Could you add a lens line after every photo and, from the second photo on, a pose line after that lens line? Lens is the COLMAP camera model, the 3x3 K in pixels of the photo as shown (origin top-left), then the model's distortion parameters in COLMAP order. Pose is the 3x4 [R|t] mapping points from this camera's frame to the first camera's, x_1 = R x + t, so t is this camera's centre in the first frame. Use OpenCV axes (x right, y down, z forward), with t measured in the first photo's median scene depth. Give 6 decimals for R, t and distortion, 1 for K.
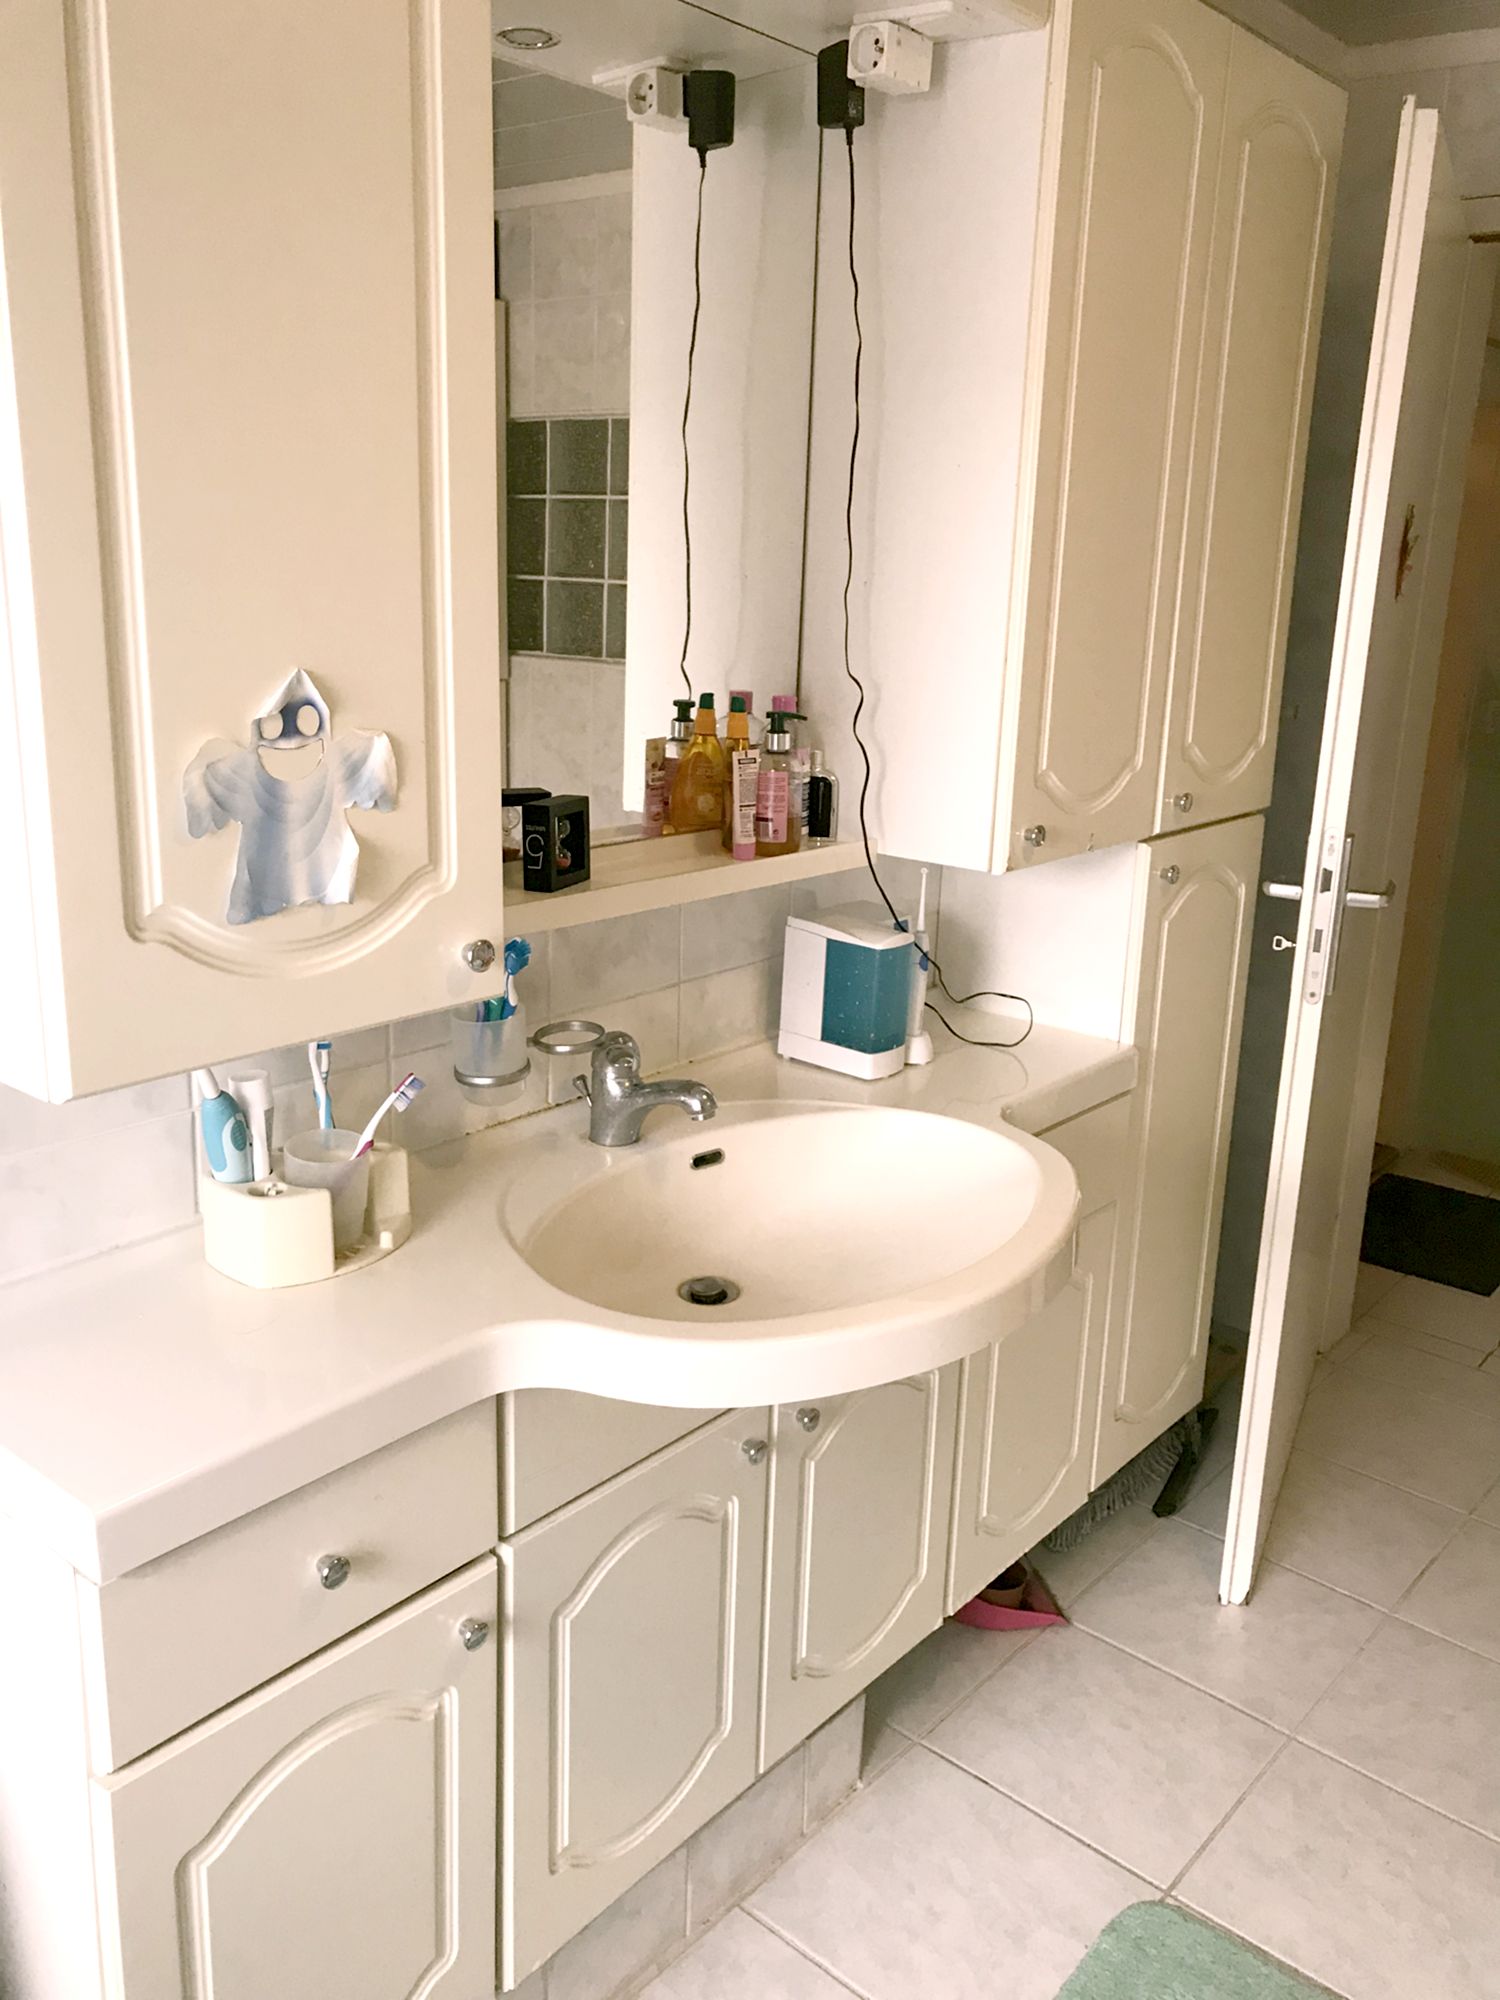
lens RADIAL K [[1647.2, 0, 758.4], [0, 1647.2, 992.8], [0, 0, 1]] dist [0.066976, -0.044324]
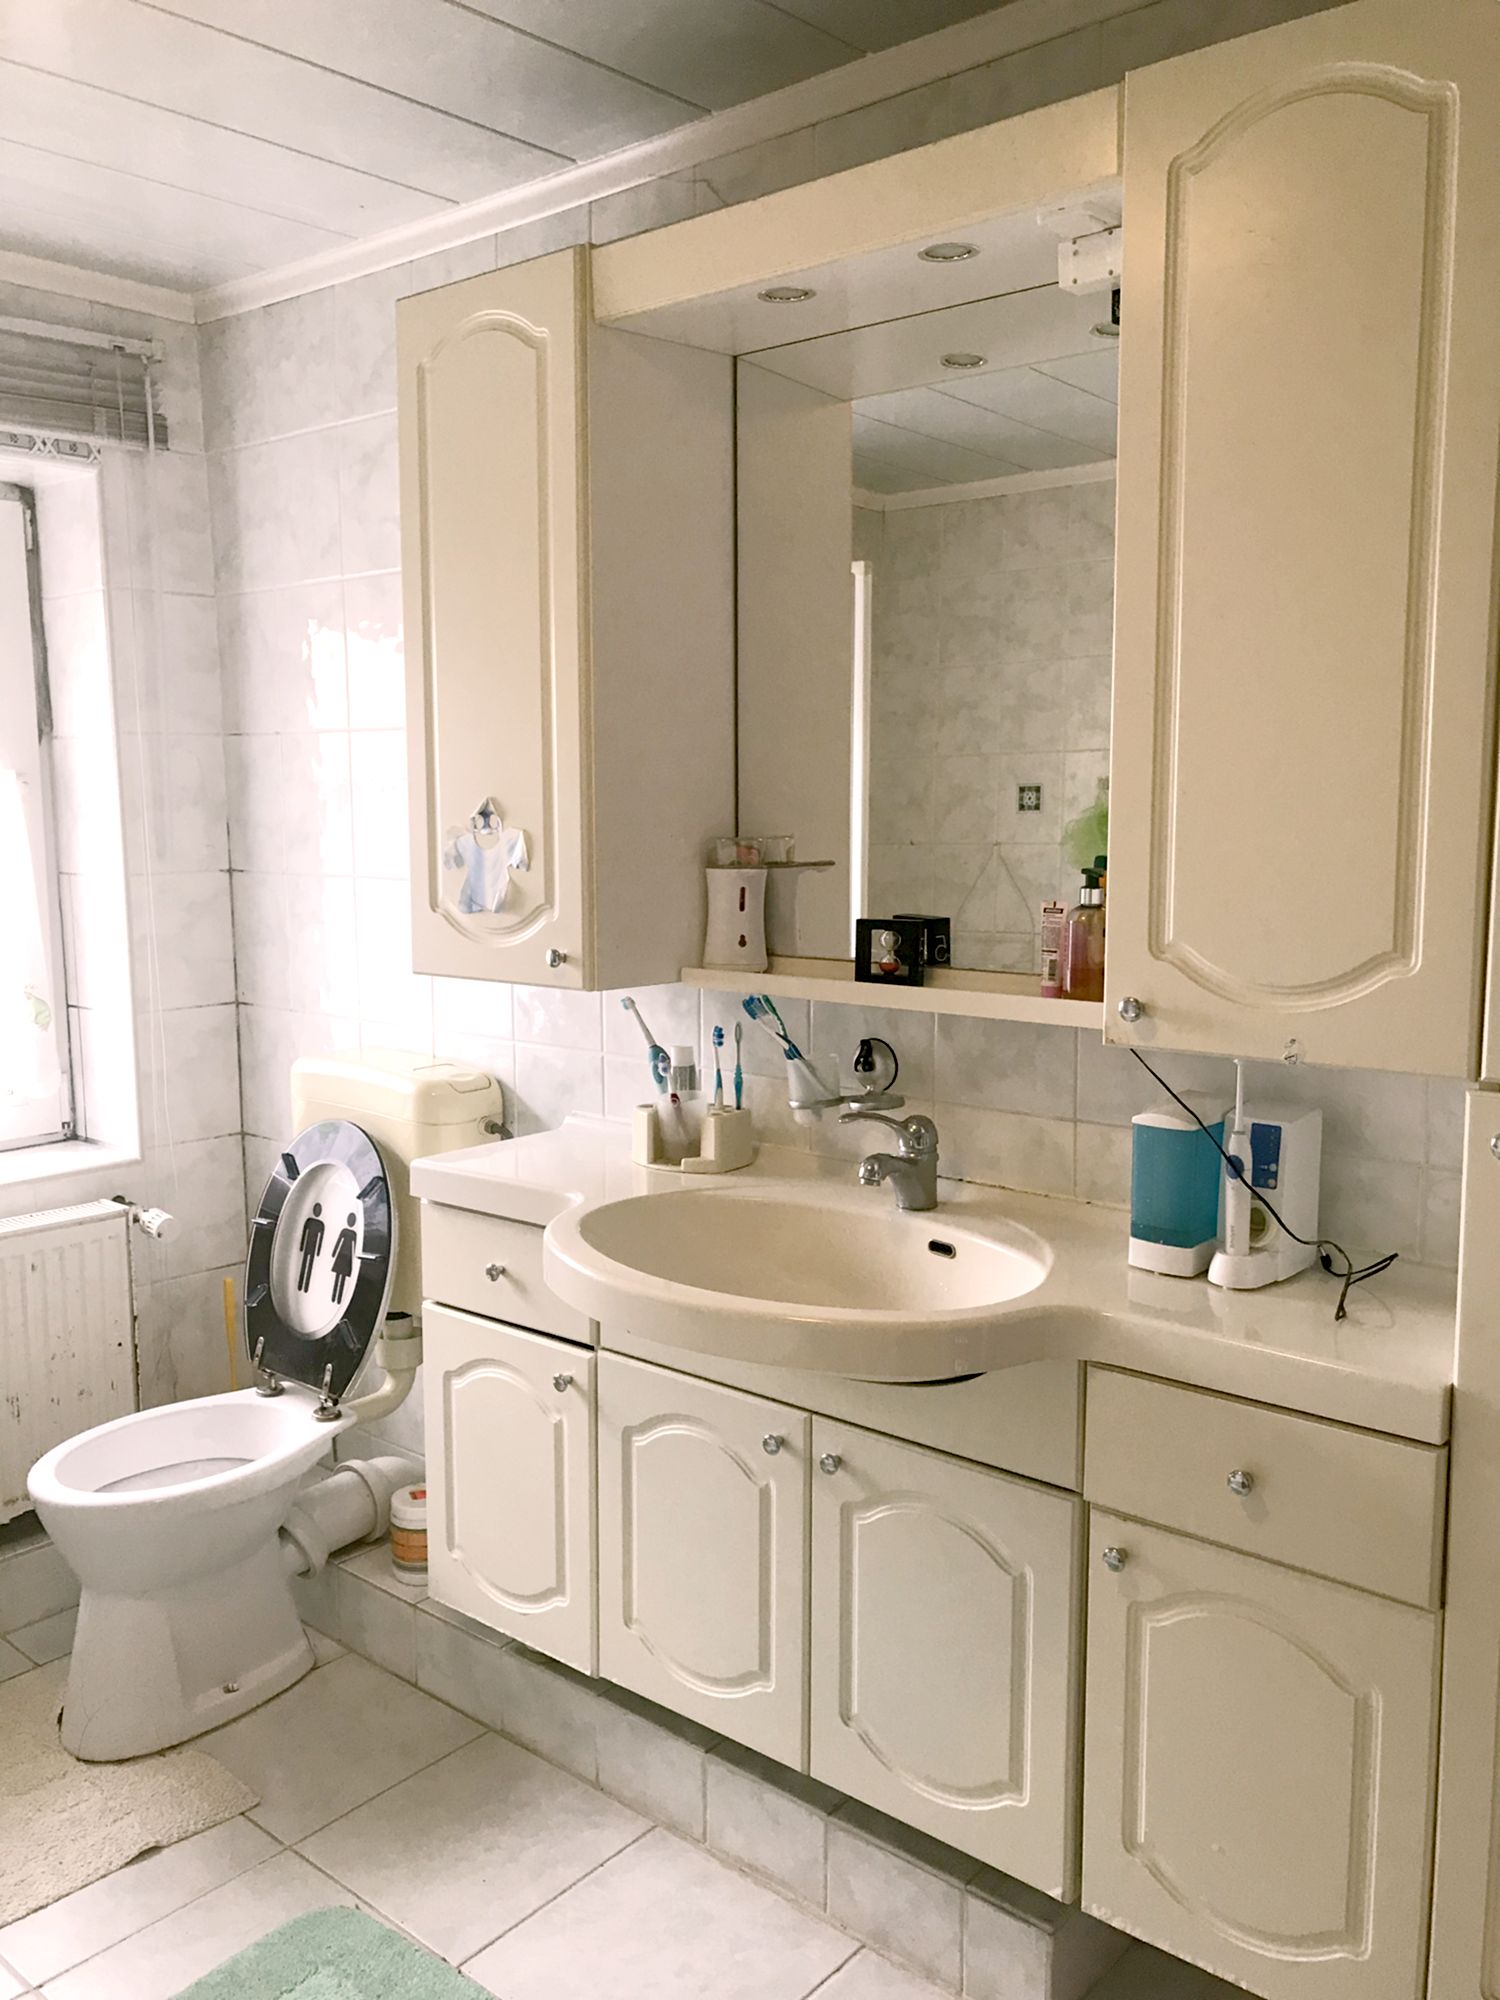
lens RADIAL K [[1647.2, 0, 754.3], [0, 1647.2, 1010.5], [0, 0, 1]] dist [0.066976, -0.044324]
pose [[-0.016194, 0.095903, -0.995259, 0.957104], [-0.255232, 0.962017, 0.096852, -0.117545], [0.966744, 0.255590, 0.008899, 0.727793]]
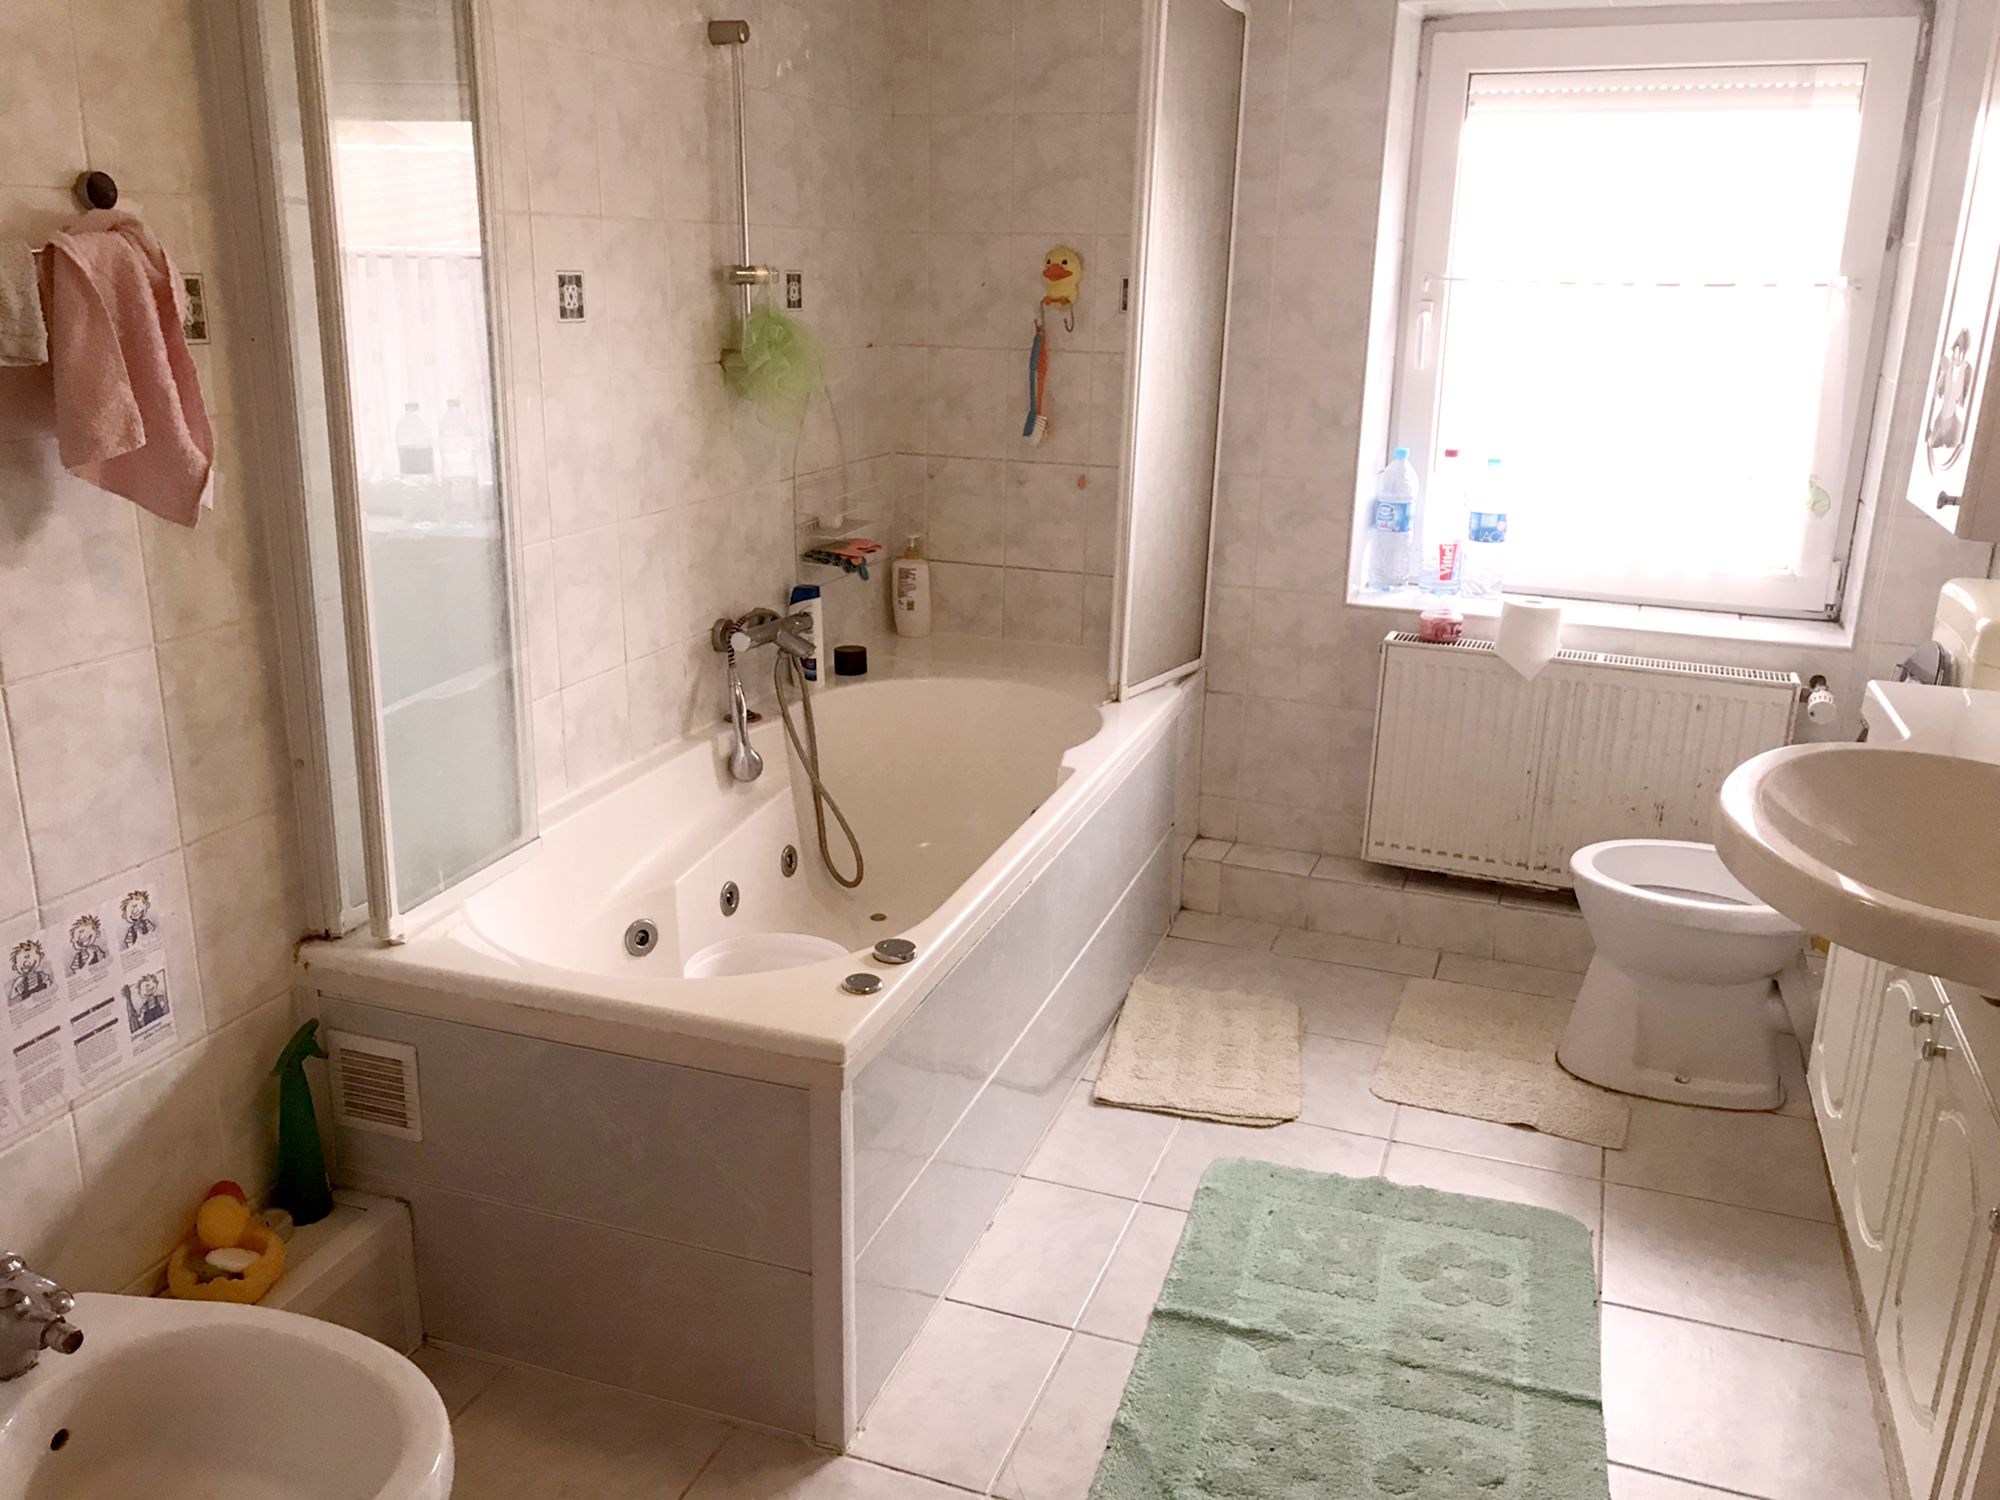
lens RADIAL K [[1647.2, 0, 1003.3], [0, 1647.2, 745.4], [0, 0, 1]] dist [0.066976, -0.044324]
pose [[-0.940673, 0.047131, -0.336026, 0.820721], [-0.136030, 0.854863, 0.500705, -0.331810], [0.310855, 0.516709, -0.797735, 1.349342]]
